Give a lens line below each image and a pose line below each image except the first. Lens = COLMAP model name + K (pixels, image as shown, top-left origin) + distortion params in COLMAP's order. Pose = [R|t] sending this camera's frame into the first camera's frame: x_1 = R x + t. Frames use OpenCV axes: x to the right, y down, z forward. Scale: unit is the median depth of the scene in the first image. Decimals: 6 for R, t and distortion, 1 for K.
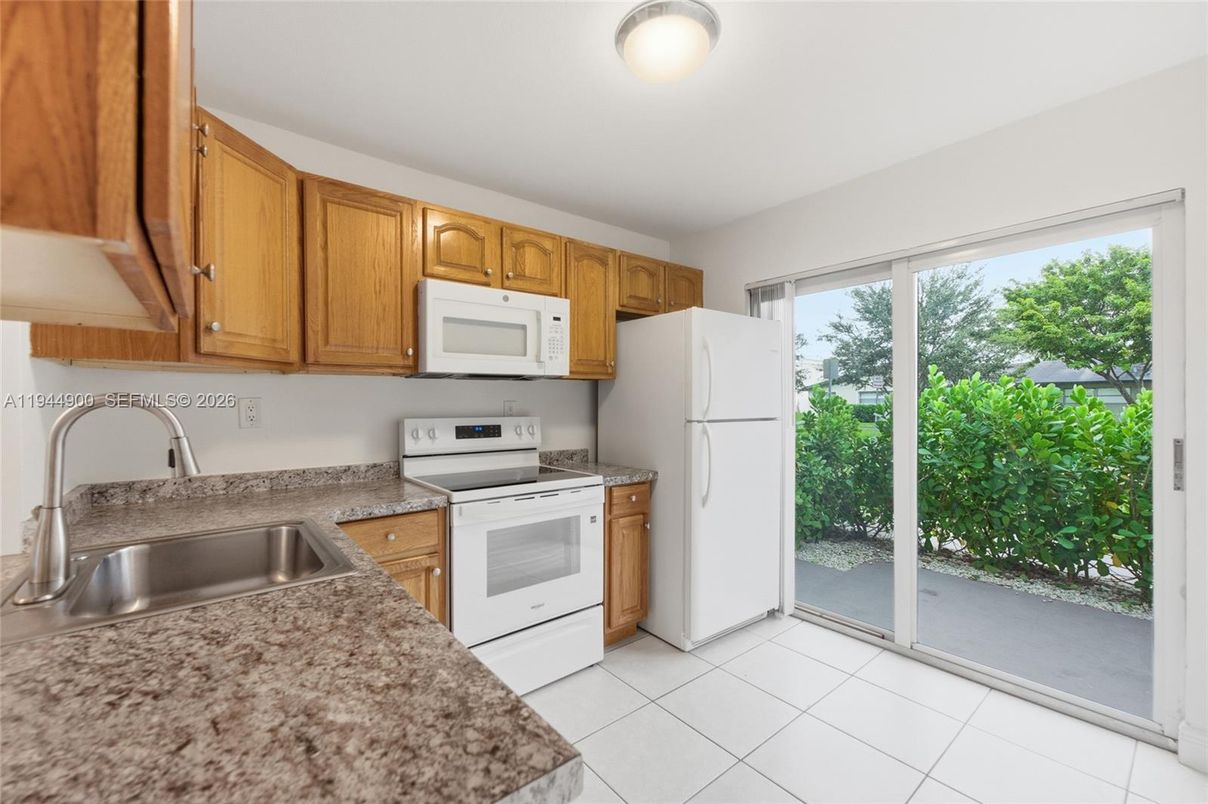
lens RADIAL K [[490.0, 0, 603.9], [0, 490.0, 407.0], [0, 0, 1]] dist [0.001628, 0.000464]
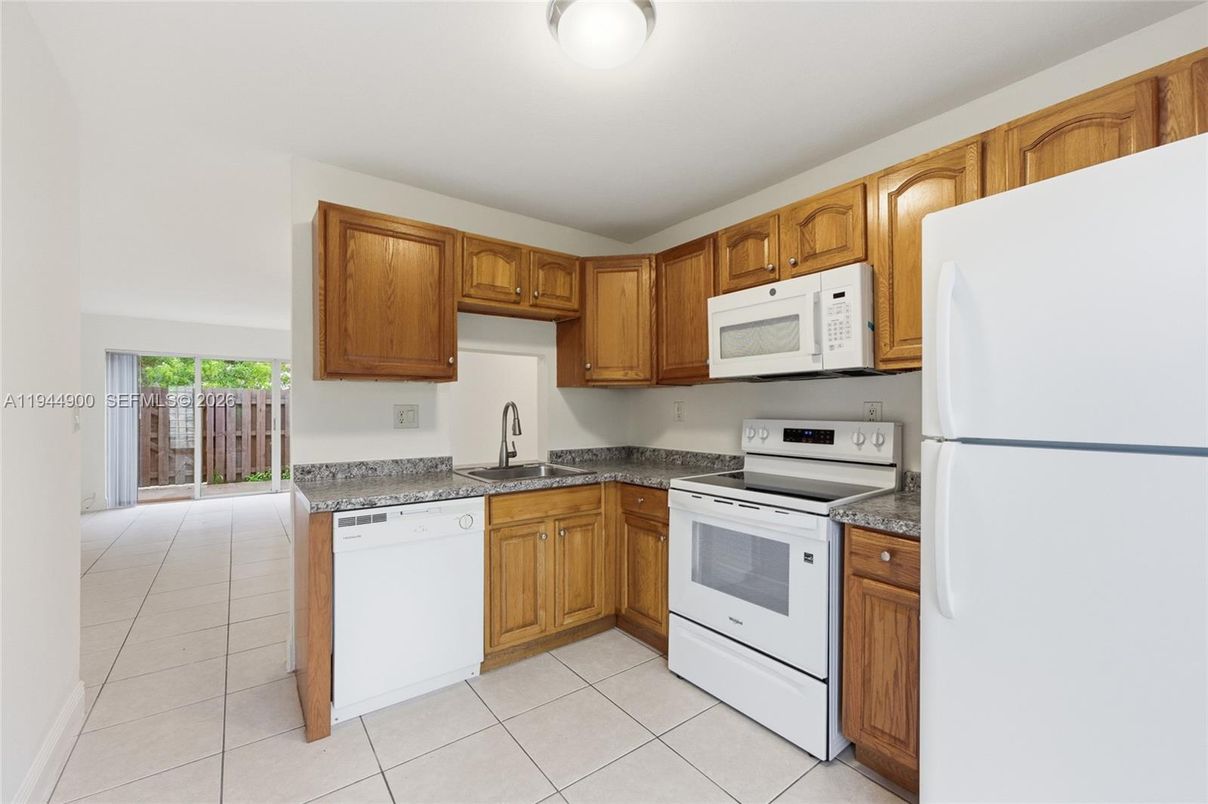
lens RADIAL K [[495.0, 0, 601.4], [0, 495.0, 411.5], [0, 0, 1]] dist [0.000405, 0.000519]
pose [[-0.033781, 0.008195, -0.999396, 0.812298], [-0.006738, 0.999942, 0.008427, -0.000641], [0.999407, 0.007018, -0.033724, 0.766741]]
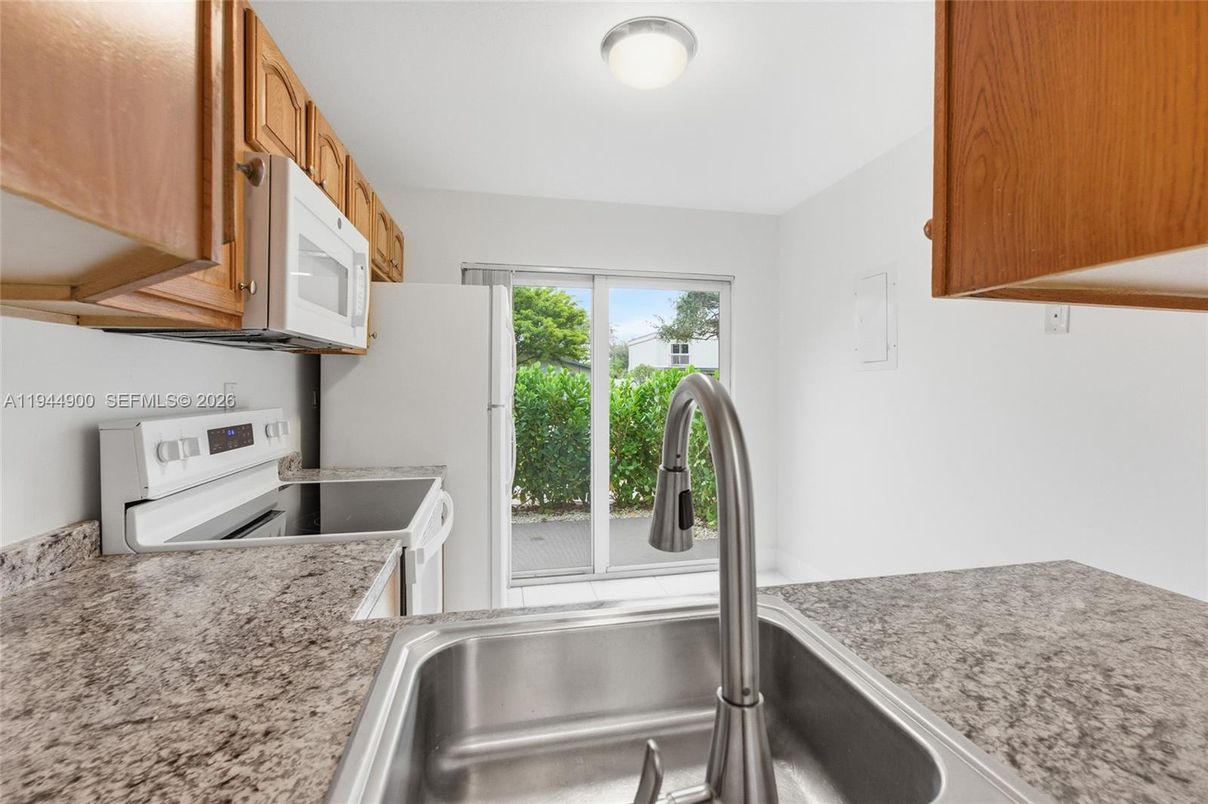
lens RADIAL K [[513.5, 0, 613.1], [0, 513.5, 393.0], [0, 0, 1]] dist [-0.000633, 0.001204]
pose [[0.444562, -0.009981, 0.895693, -0.690624], [0.001293, 0.999944, 0.010501, -0.006311], [-0.895747, -0.003510, 0.444550, 0.426564]]
